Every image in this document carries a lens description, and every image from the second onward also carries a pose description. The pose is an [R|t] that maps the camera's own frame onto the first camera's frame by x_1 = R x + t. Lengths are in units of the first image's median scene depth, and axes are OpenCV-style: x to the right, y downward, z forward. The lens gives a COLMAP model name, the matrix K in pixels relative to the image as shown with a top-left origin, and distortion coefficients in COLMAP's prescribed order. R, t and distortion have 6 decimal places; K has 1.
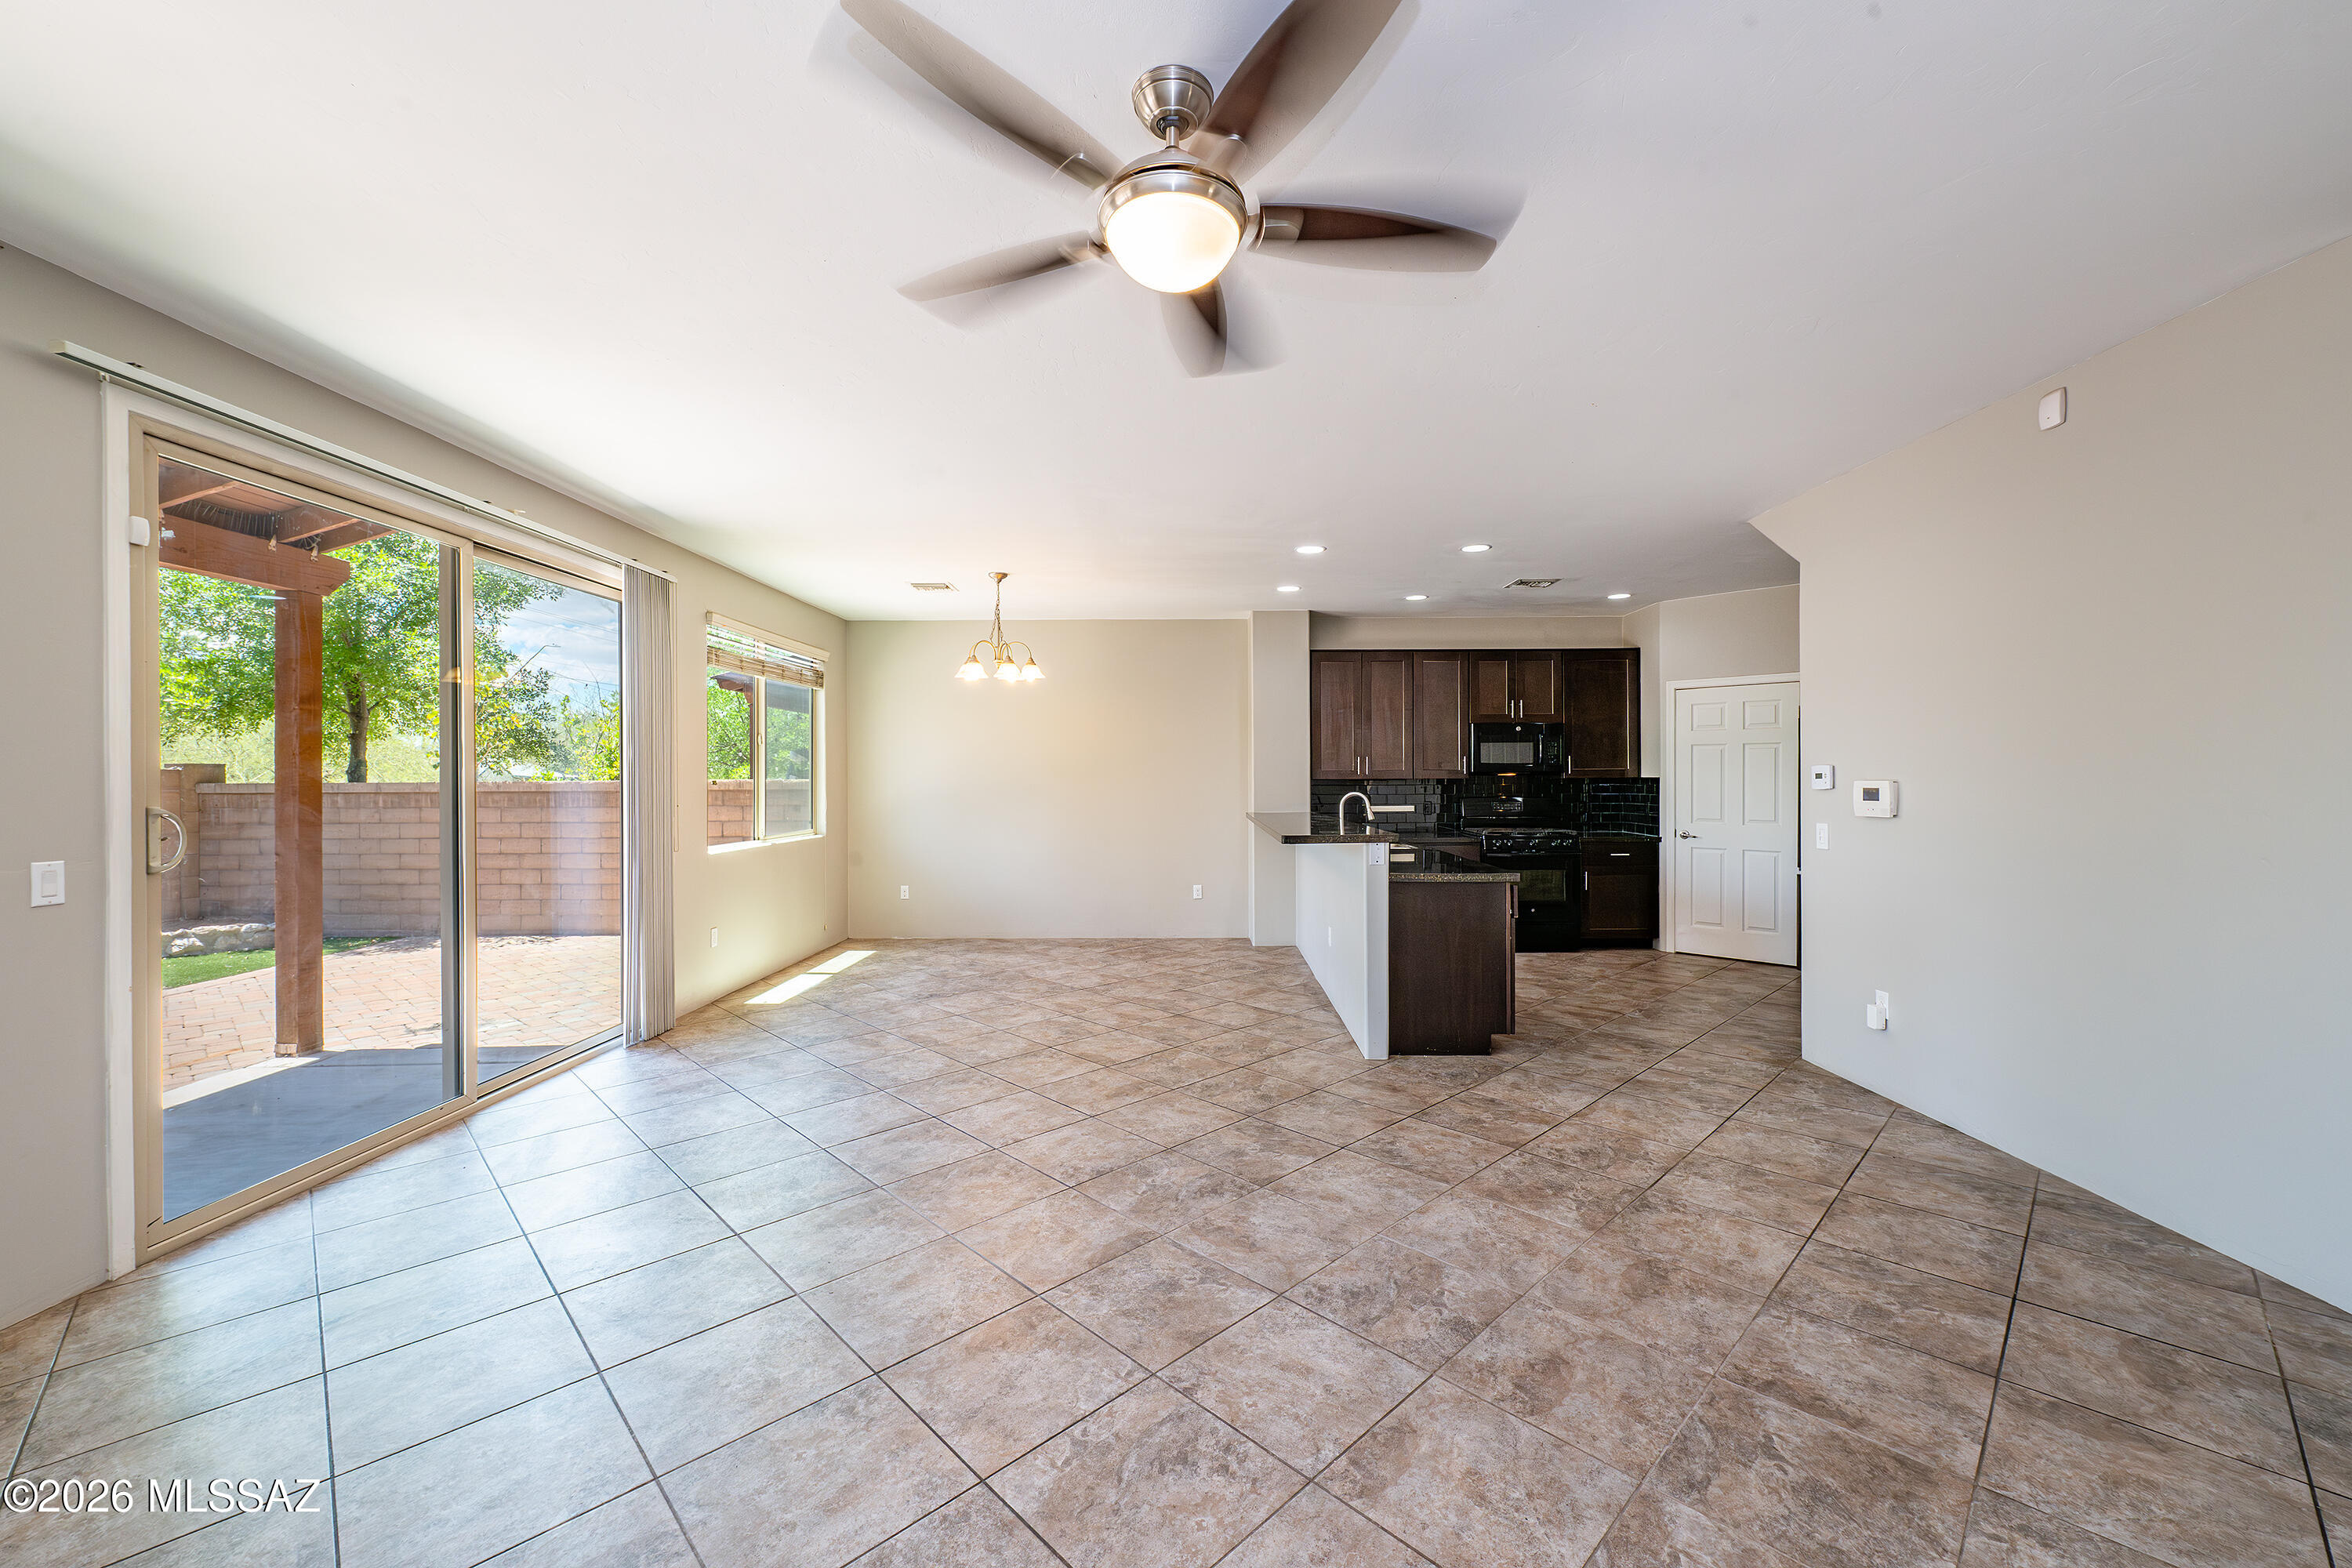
lens RADIAL K [[932.9, 0, 1187.0], [0, 932.9, 782.1], [0, 0, 1]] dist [0.001631, -0.000019]
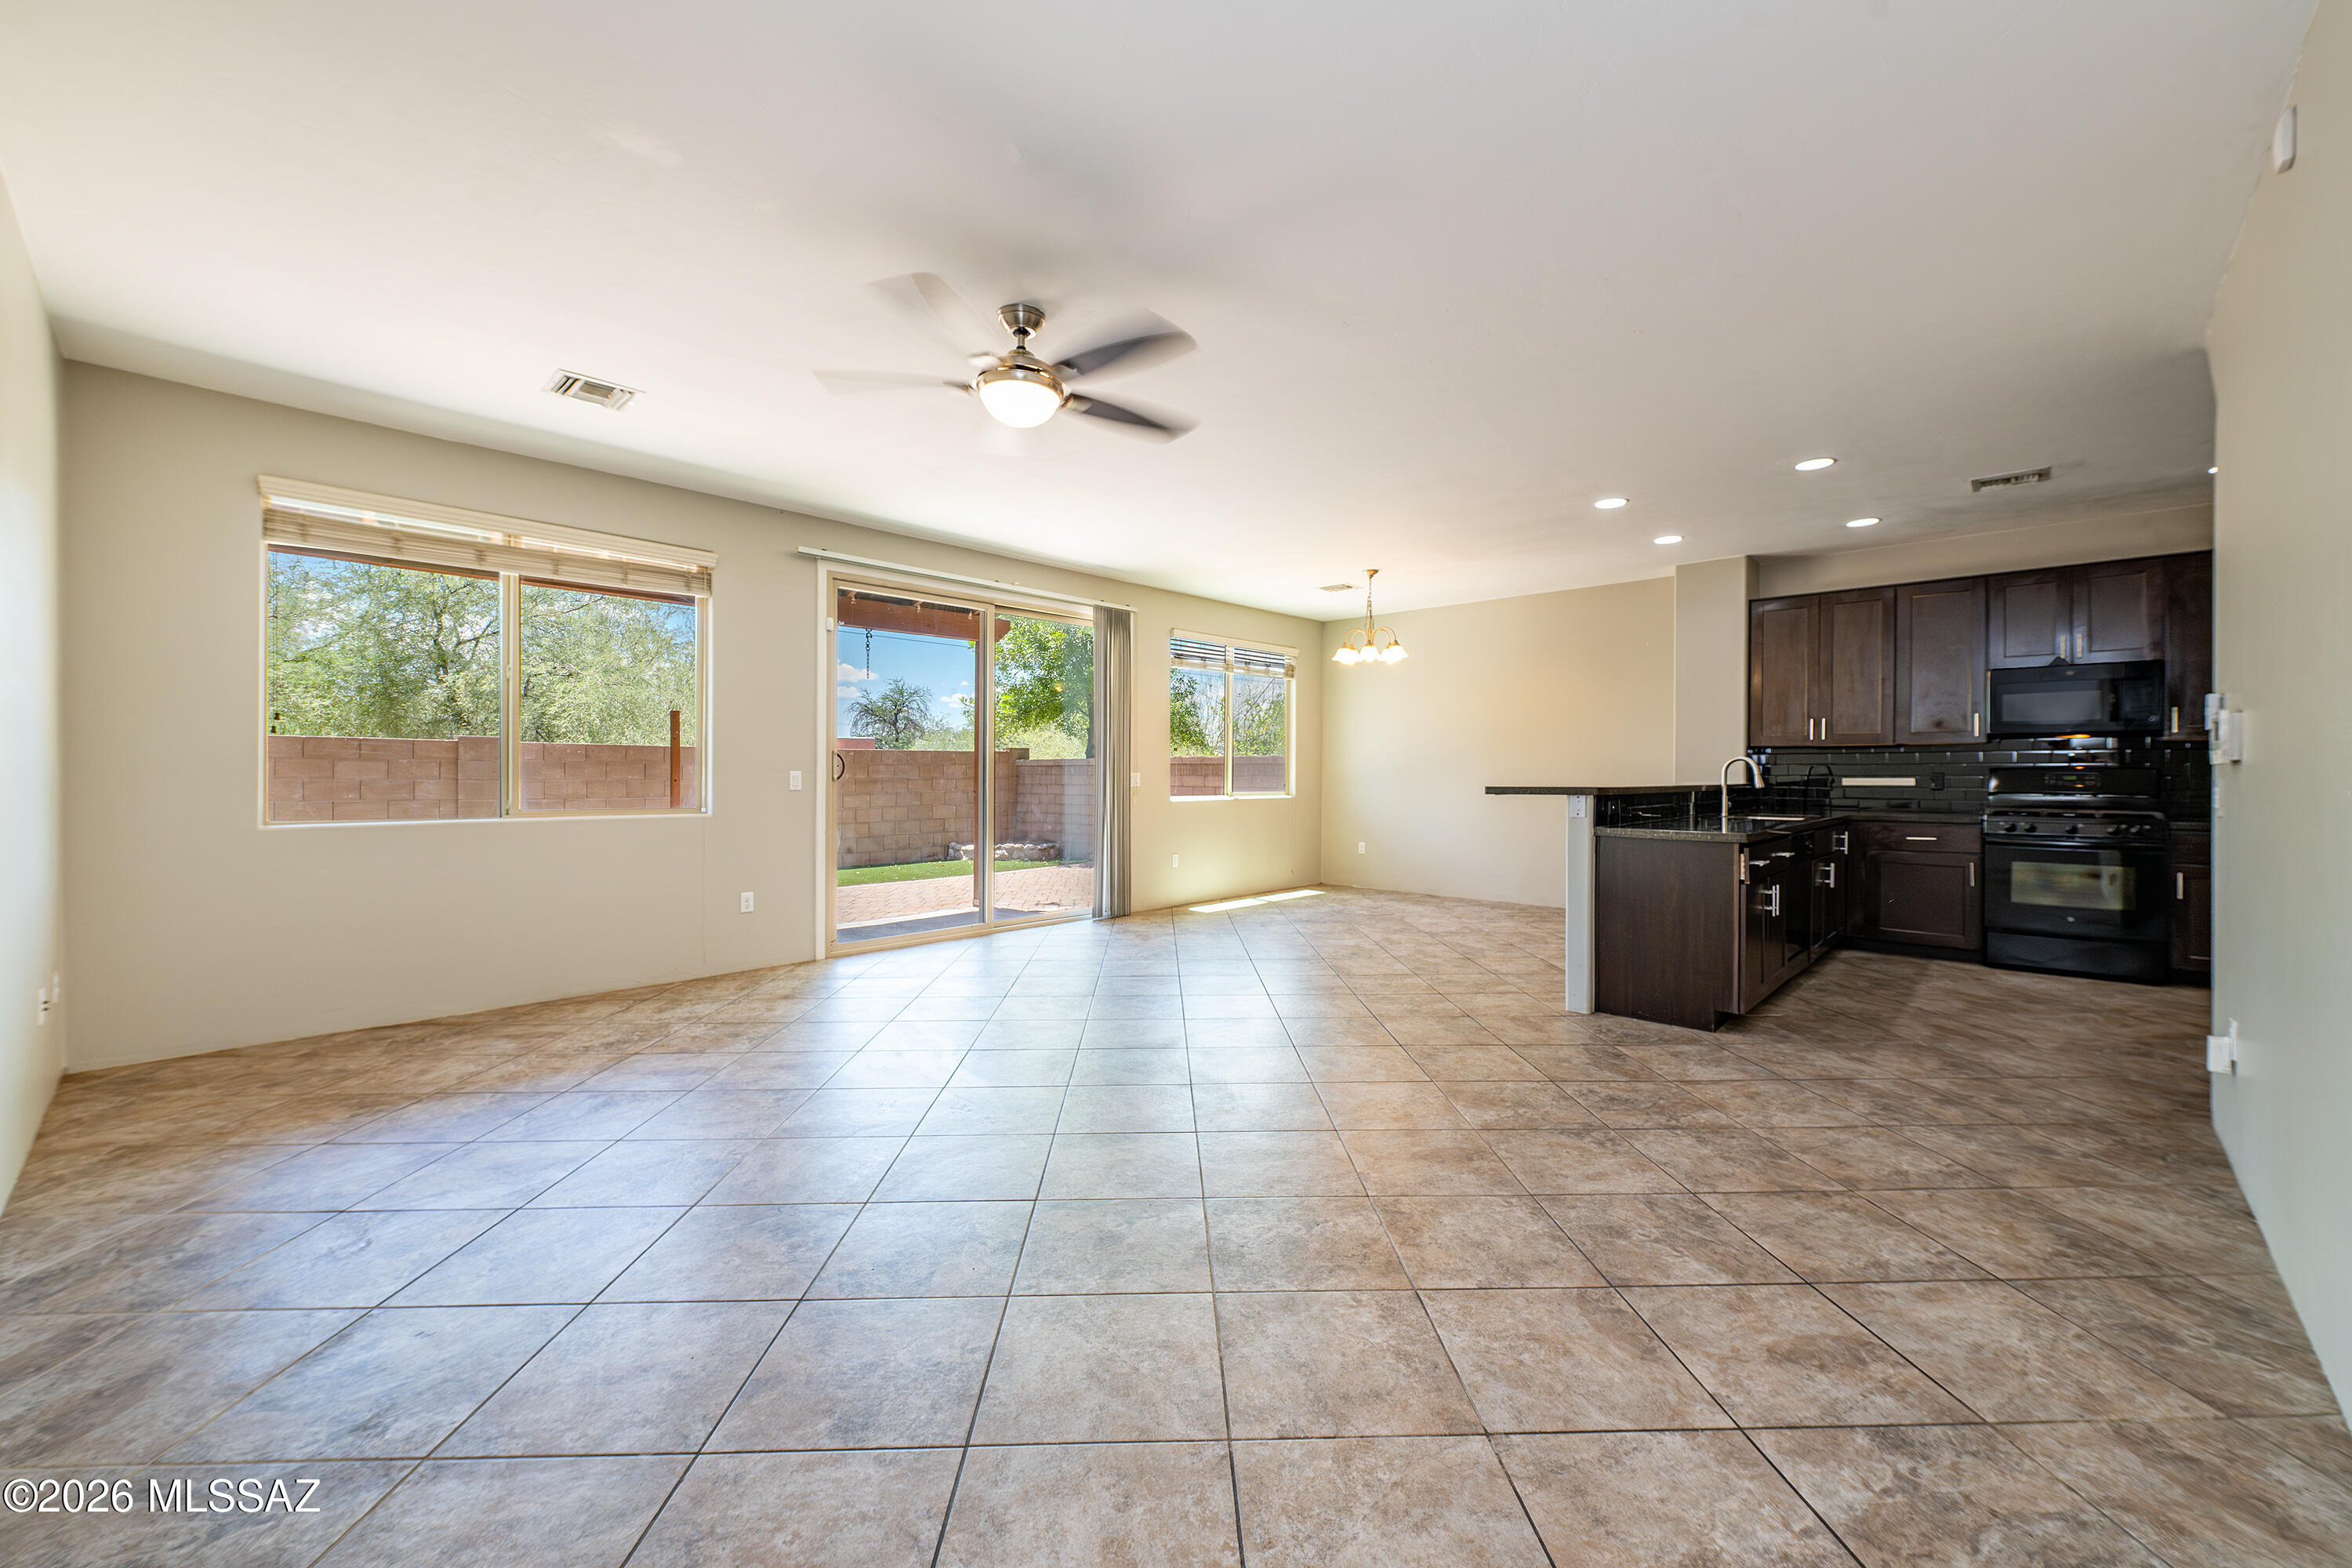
lens RADIAL K [[932.9, 0, 1184.7], [0, 932.9, 776.6], [0, 0, 1]] dist [0.001631, -0.000019]
pose [[0.731148, 0.007985, -0.682173, 0.559678], [-0.007683, 0.999964, 0.003470, 0.042985], [0.682176, 0.002704, 0.731183, -0.019726]]
